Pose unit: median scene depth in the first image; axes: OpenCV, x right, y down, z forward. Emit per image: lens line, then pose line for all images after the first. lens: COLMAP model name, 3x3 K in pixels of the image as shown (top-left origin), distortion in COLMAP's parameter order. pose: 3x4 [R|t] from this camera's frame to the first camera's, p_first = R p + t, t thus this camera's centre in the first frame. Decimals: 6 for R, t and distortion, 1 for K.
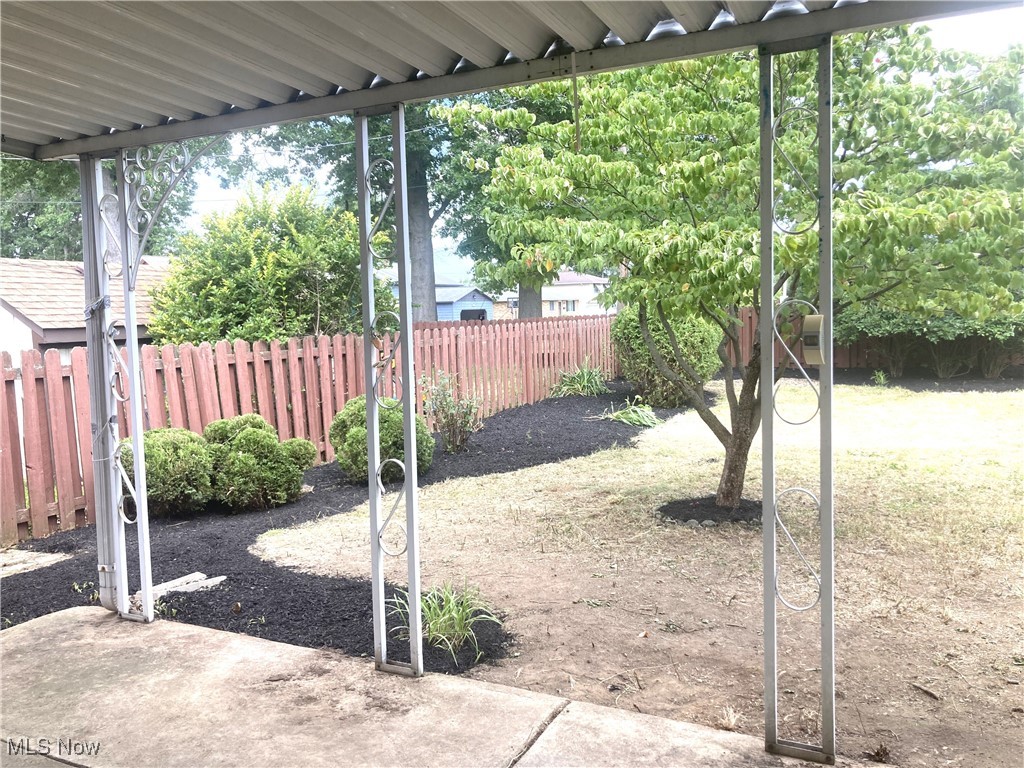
lens RADIAL K [[829.1, 0, 508.5], [0, 829.1, 377.5], [0, 0, 1]] dist [0.007238, 0.009507]
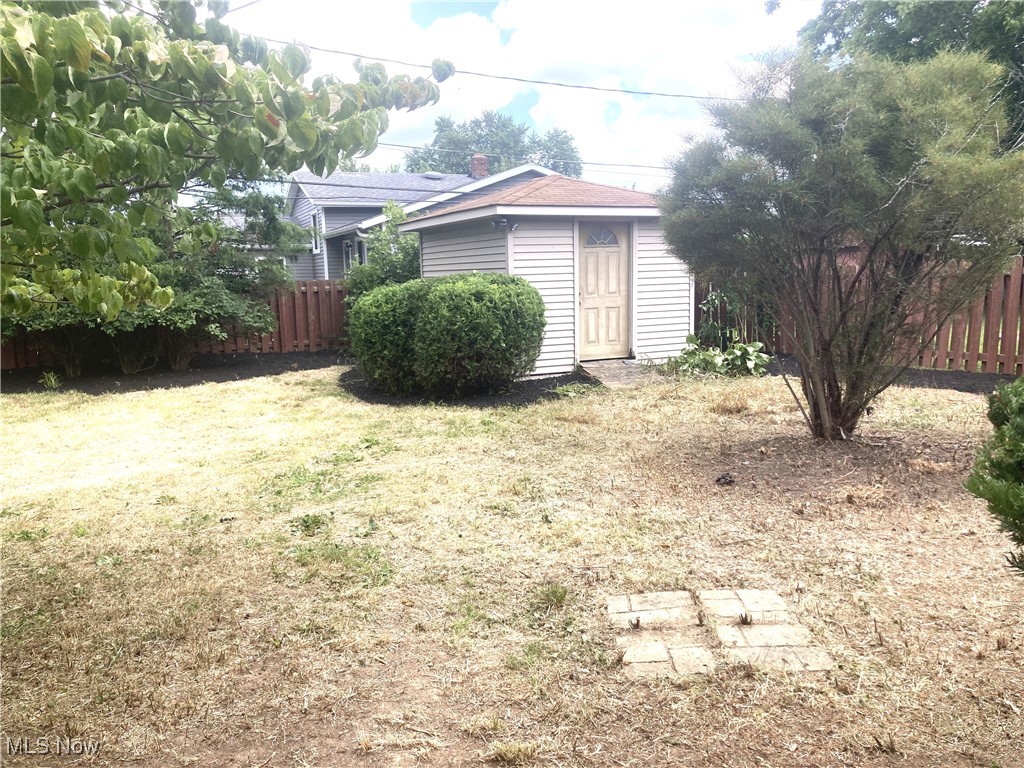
lens RADIAL K [[829.1, 0, 508.5], [0, 829.1, 377.5], [0, 0, 1]] dist [0.007238, 0.009507]
pose [[0.629905, -0.085191, 0.771986, 0.110570], [0.071307, 0.996112, 0.051740, -0.013858], [-0.773392, 0.022457, 0.633530, 0.150886]]
